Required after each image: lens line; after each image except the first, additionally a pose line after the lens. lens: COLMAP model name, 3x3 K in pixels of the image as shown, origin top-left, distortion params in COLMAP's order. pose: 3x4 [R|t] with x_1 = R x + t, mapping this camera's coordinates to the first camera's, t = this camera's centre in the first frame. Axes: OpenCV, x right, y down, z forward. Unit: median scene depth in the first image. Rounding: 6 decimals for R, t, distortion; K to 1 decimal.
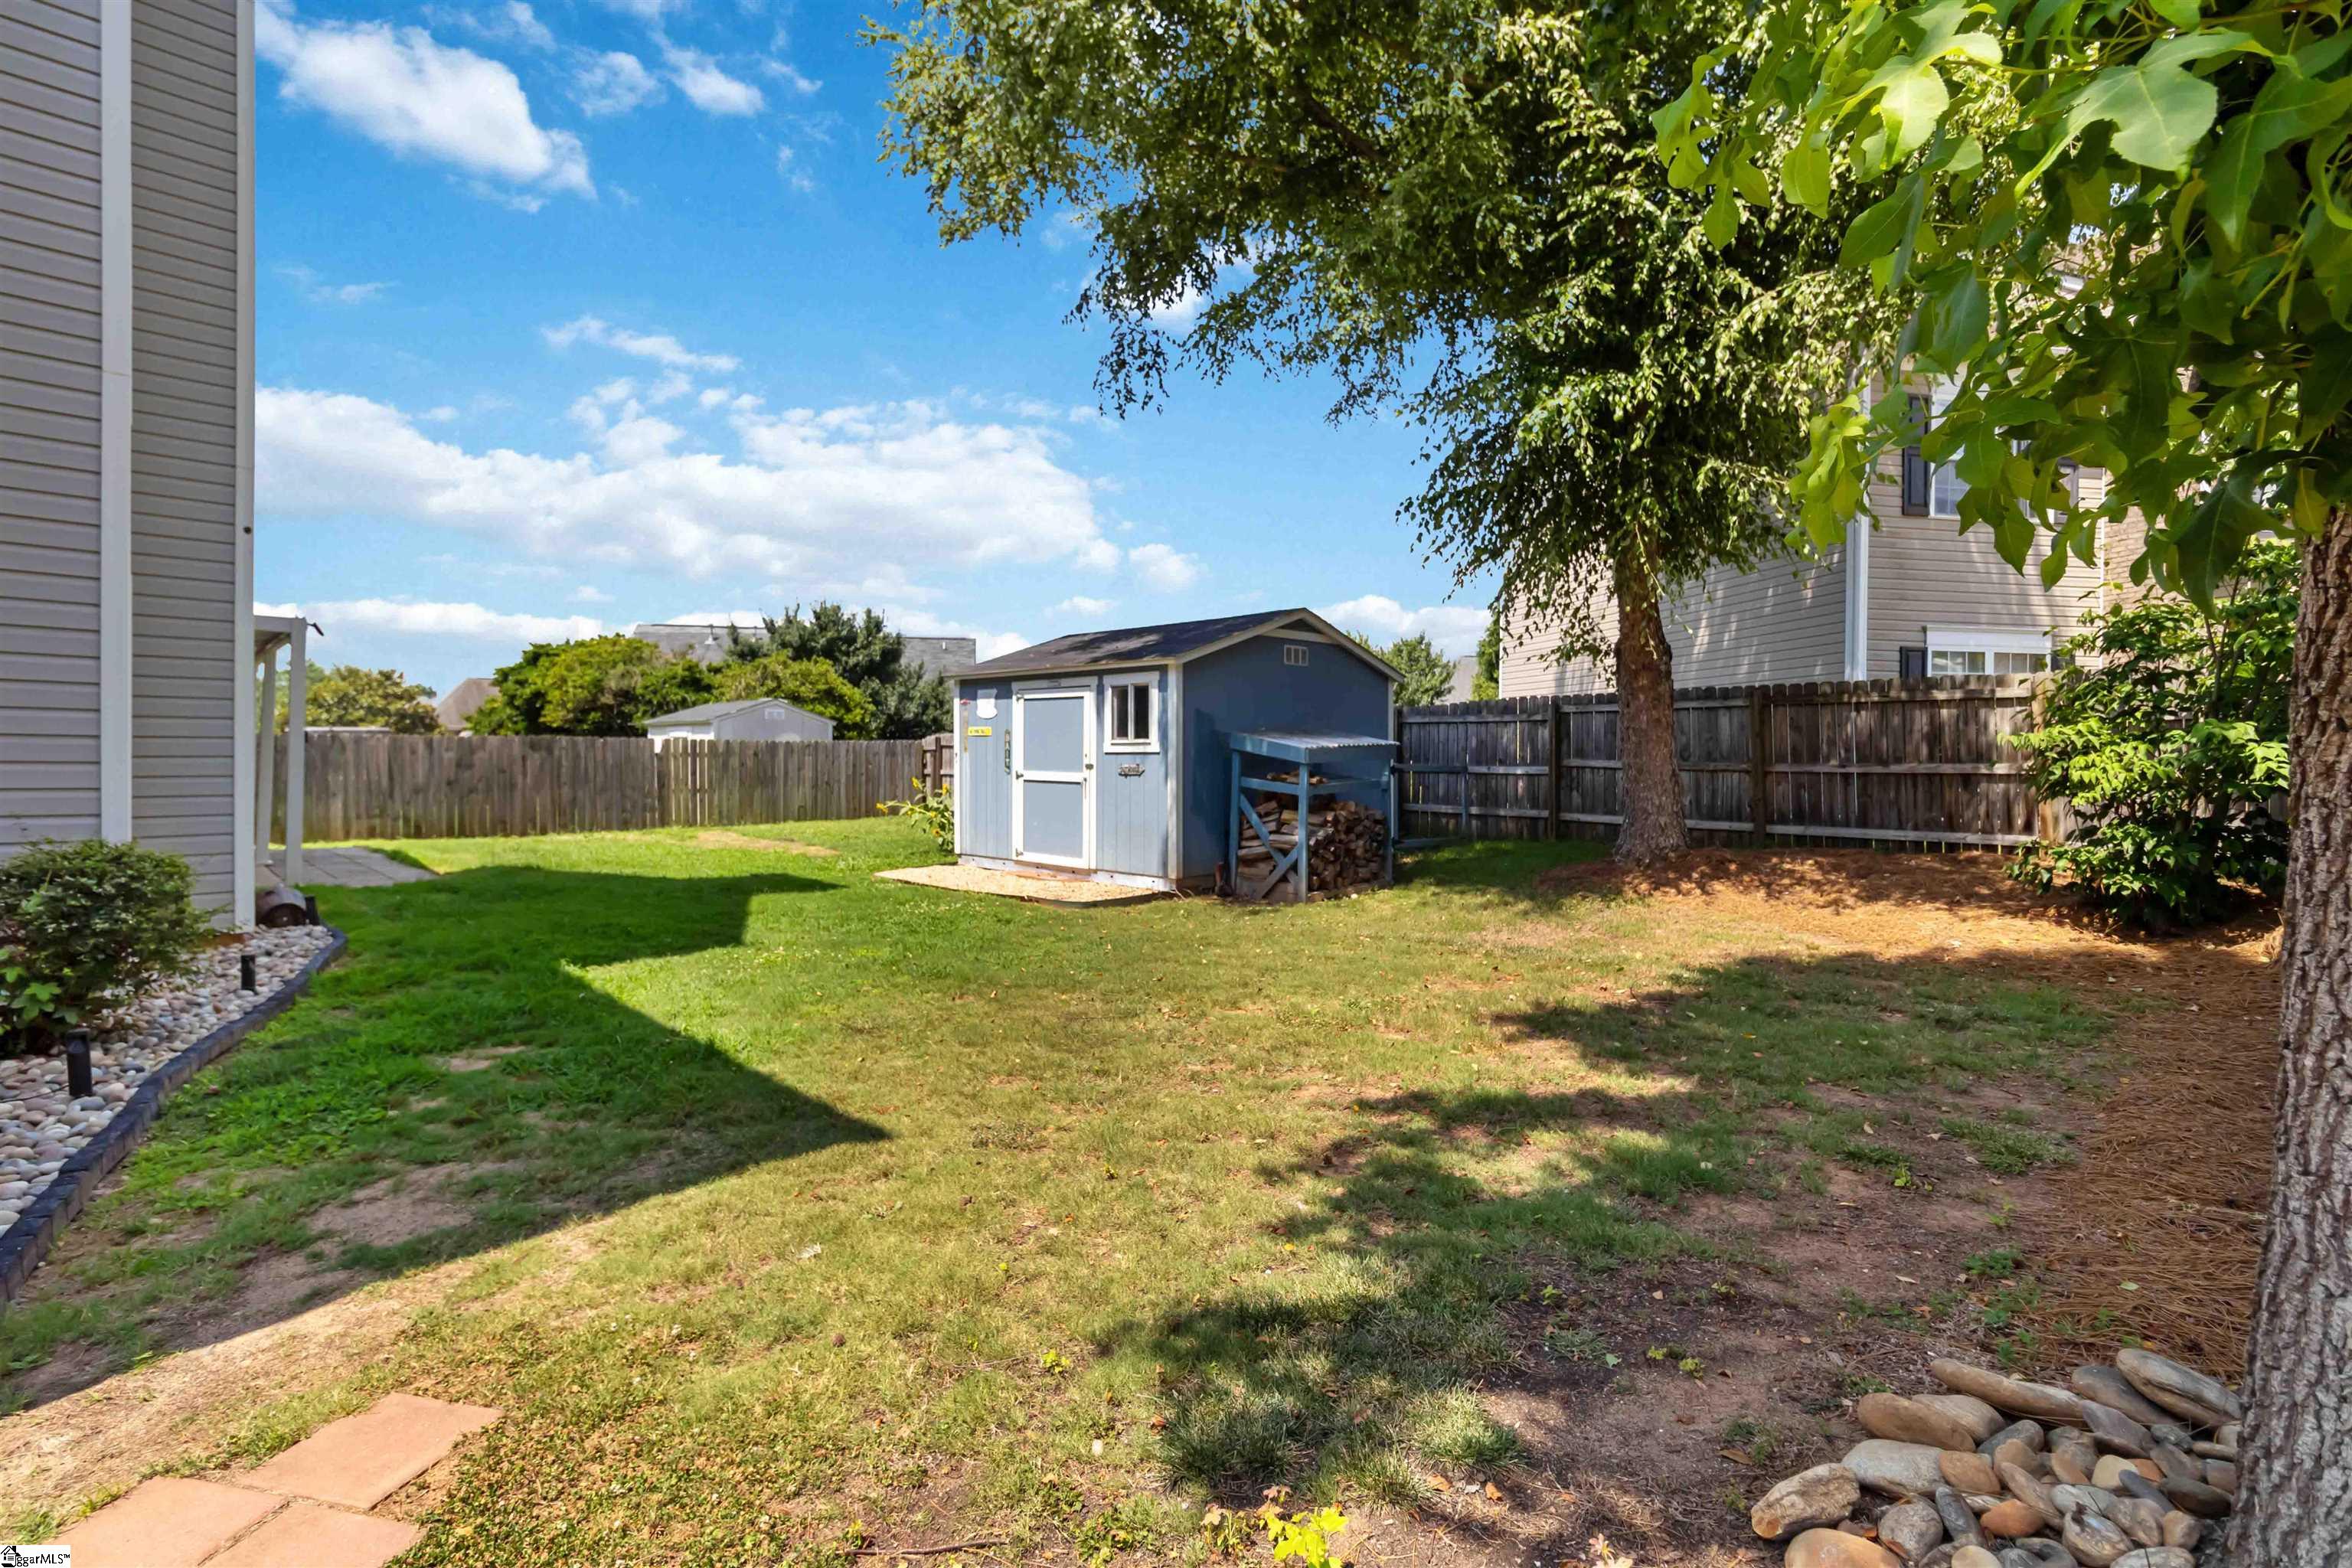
lens RADIAL K [[1146.5, 0, 1181.3], [0, 1146.5, 781.4], [0, 0, 1]] dist [-0.011691, -0.001348]
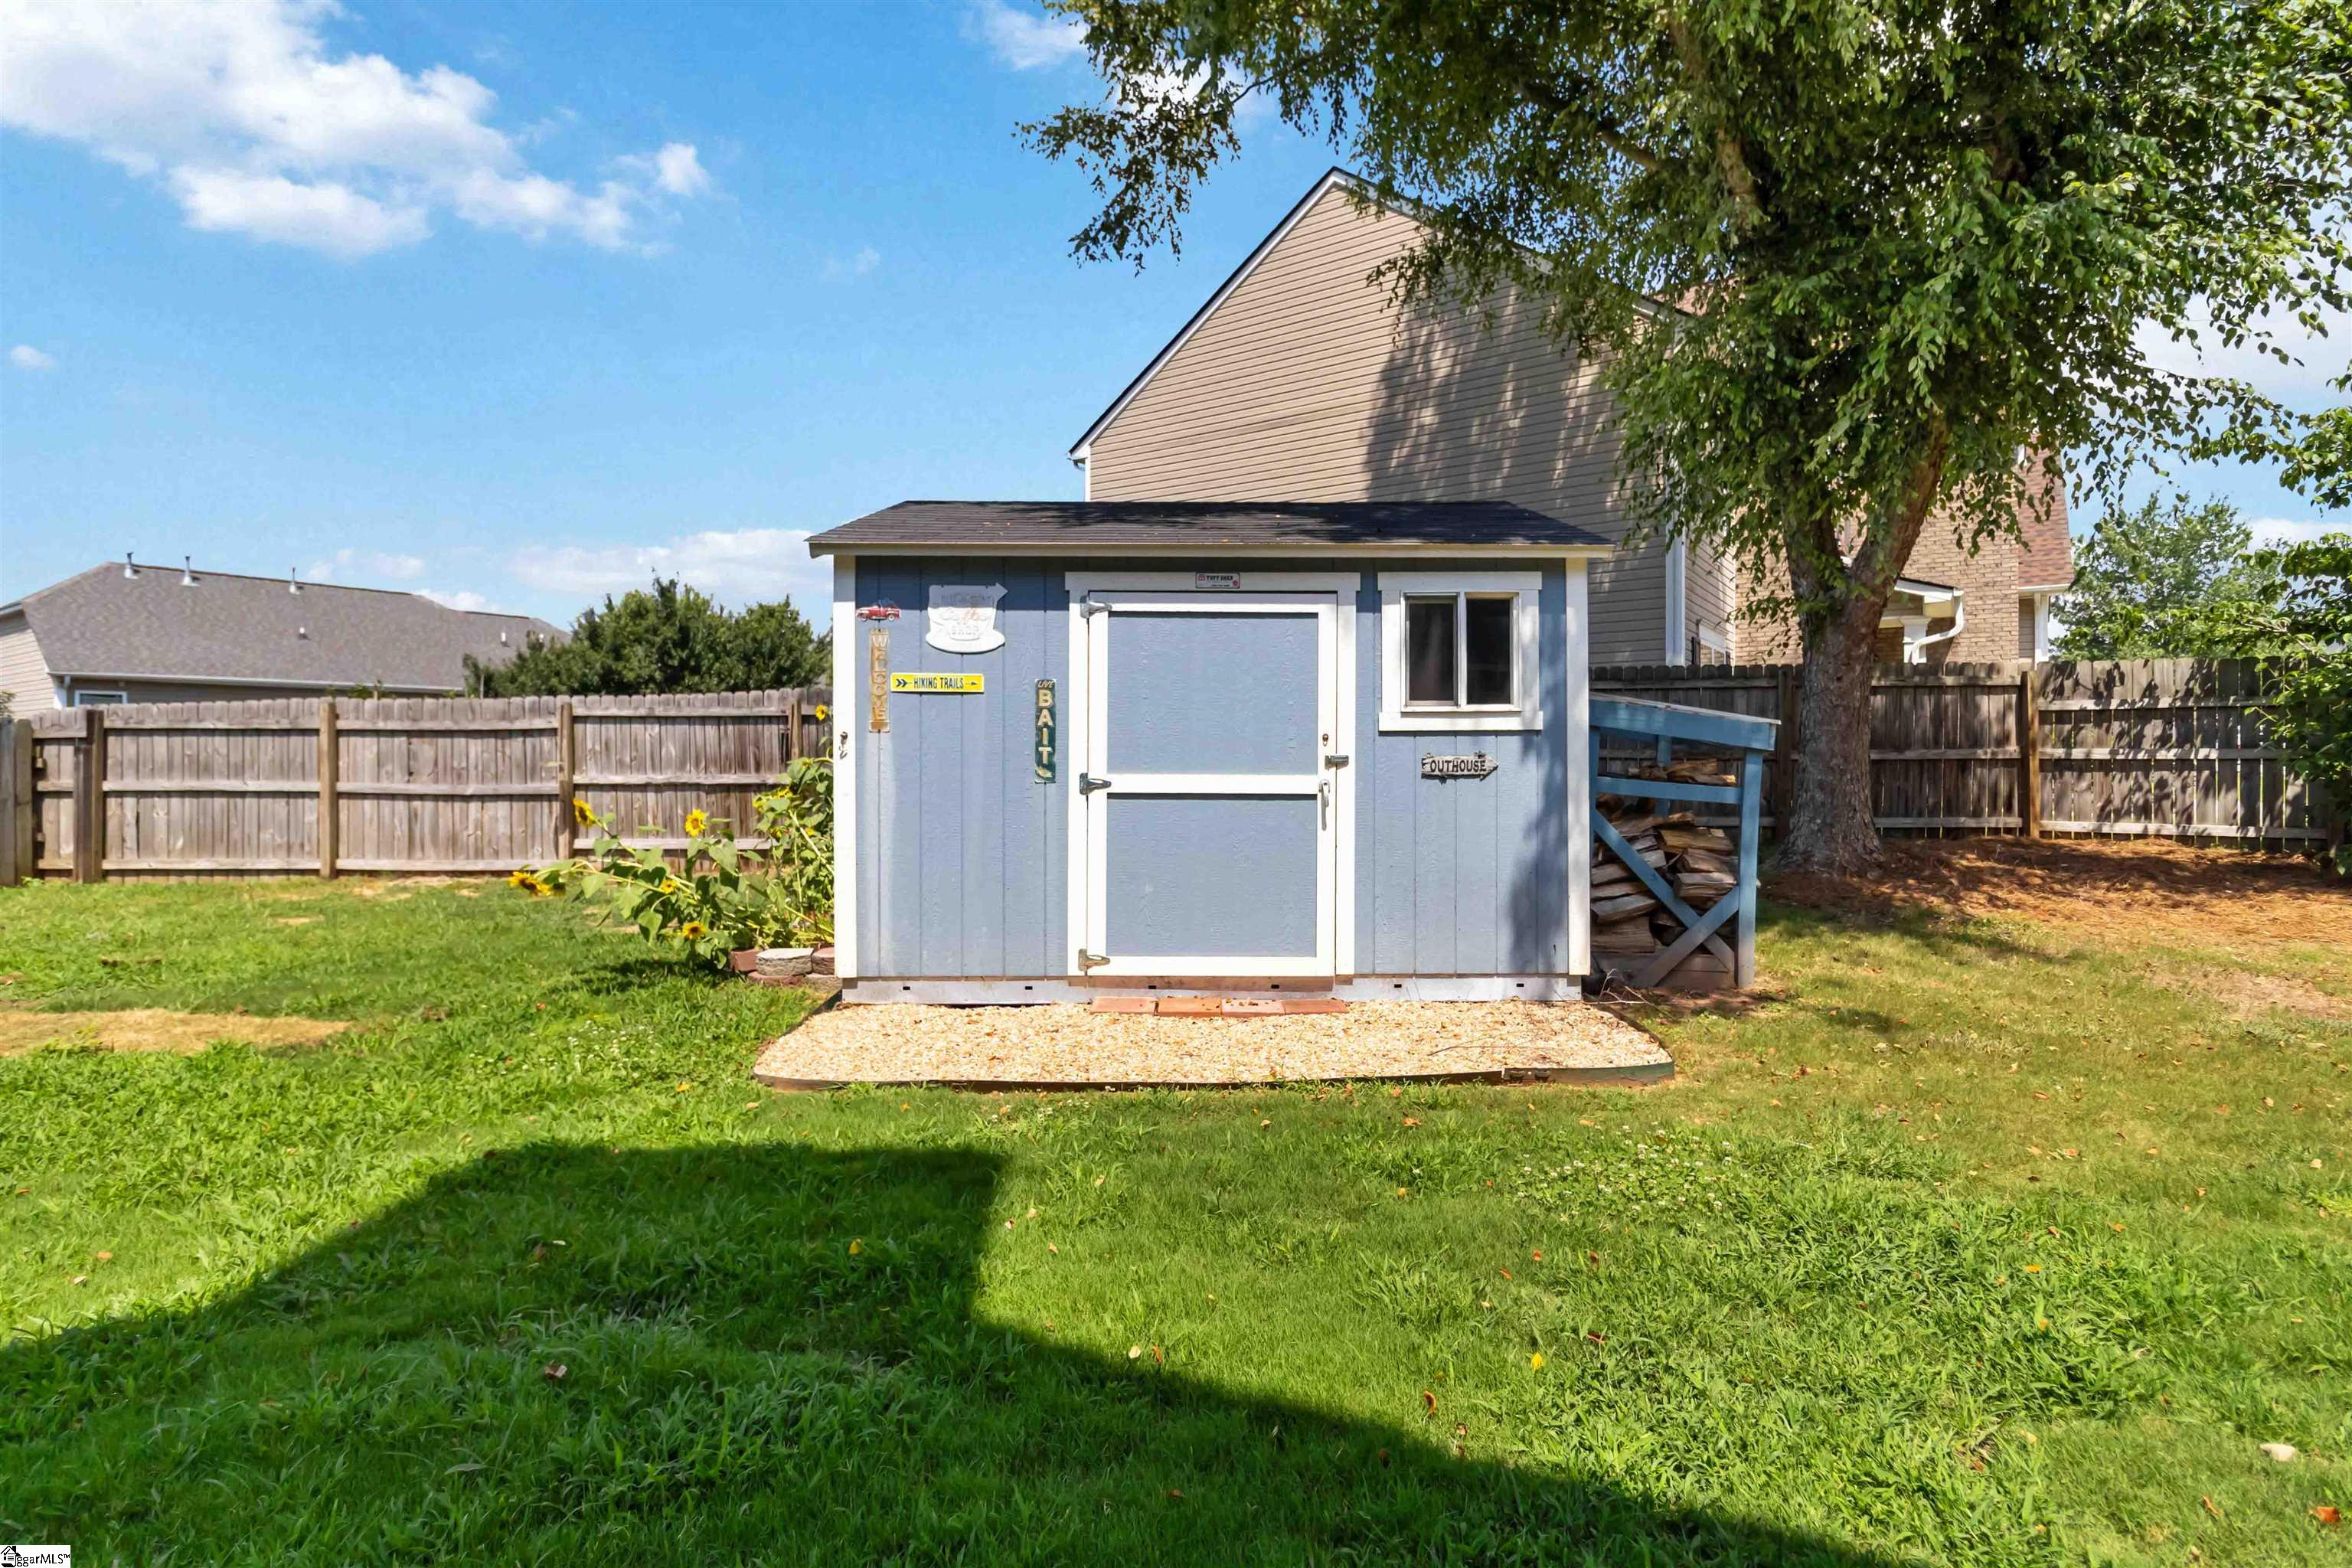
lens RADIAL K [[1146.5, 0, 1174.6], [0, 1146.5, 763.1], [0, 0, 1]] dist [-0.011691, -0.001348]
pose [[0.692683, -0.009730, 0.721176, -0.470209], [0.023806, 0.999673, -0.009378, -0.009220], [-0.720849, 0.023665, 0.692688, 0.719535]]
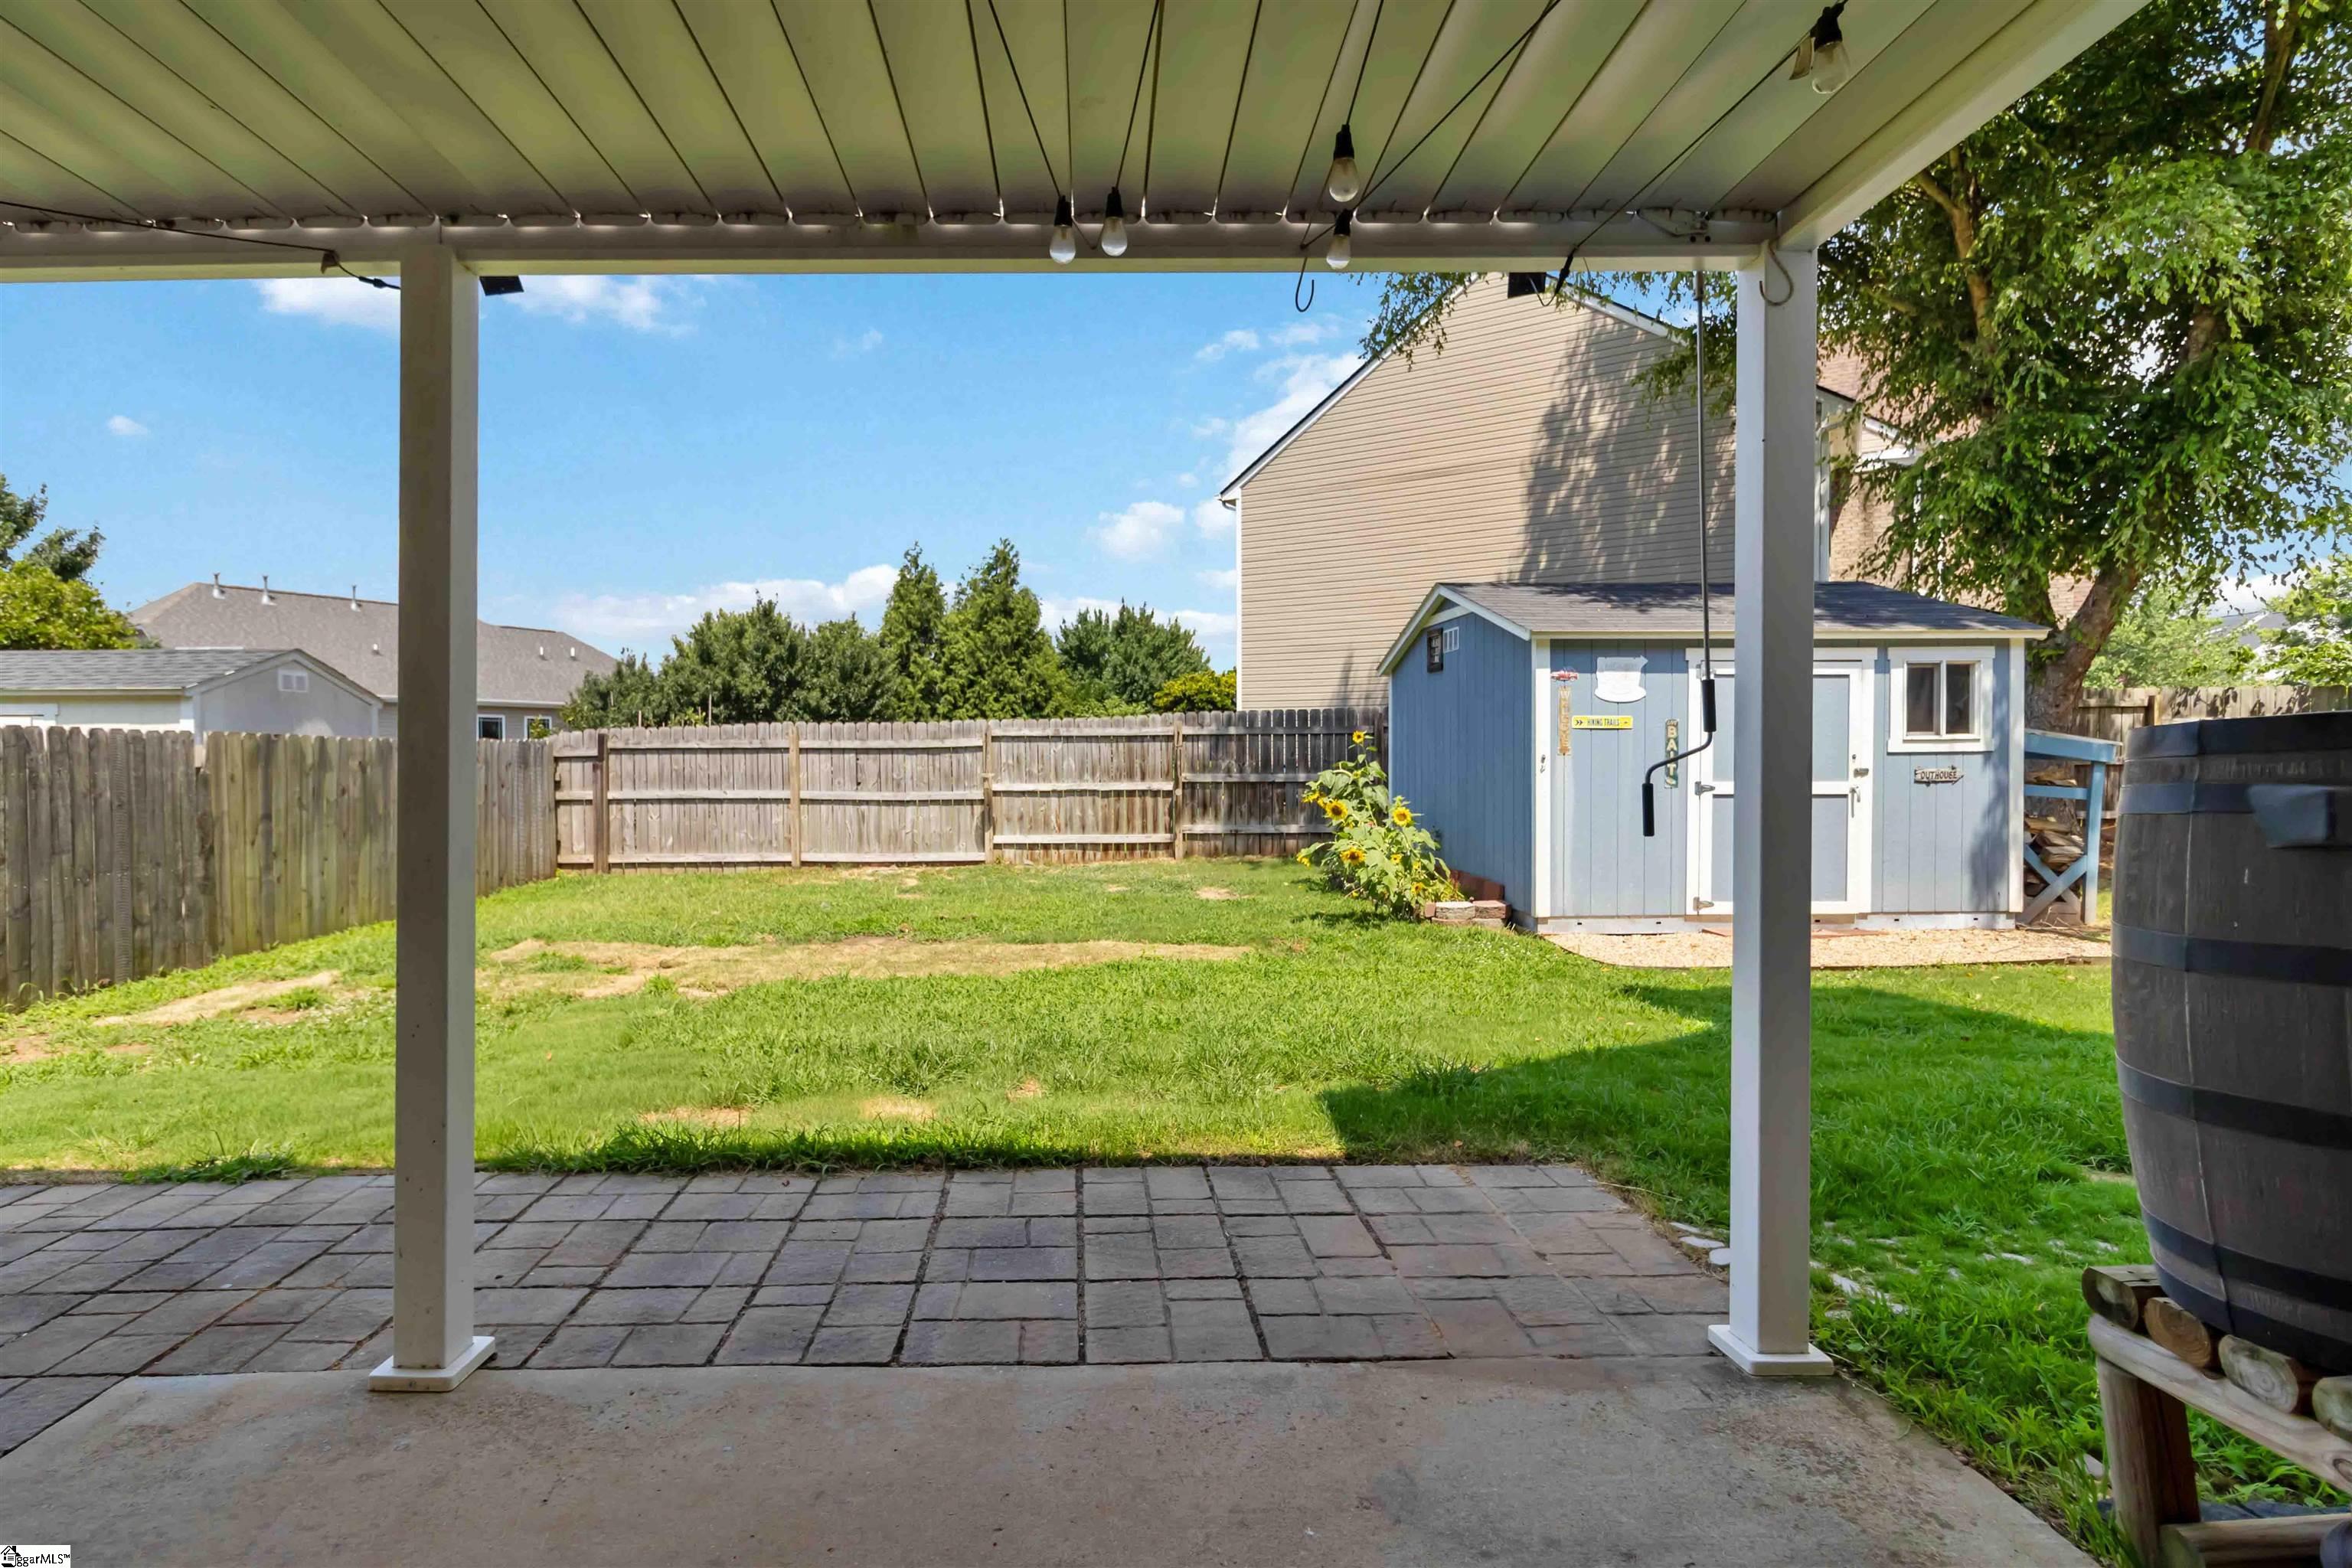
lens RADIAL K [[1146.5, 0, 1123.1], [0, 1146.5, 791.1], [0, 0, 1]] dist [-0.011691, -0.001348]
pose [[0.696257, -0.028871, 0.717212, -0.920583], [0.030095, 0.999486, 0.011017, -0.022848], [-0.717161, 0.013914, 0.696768, 0.833647]]
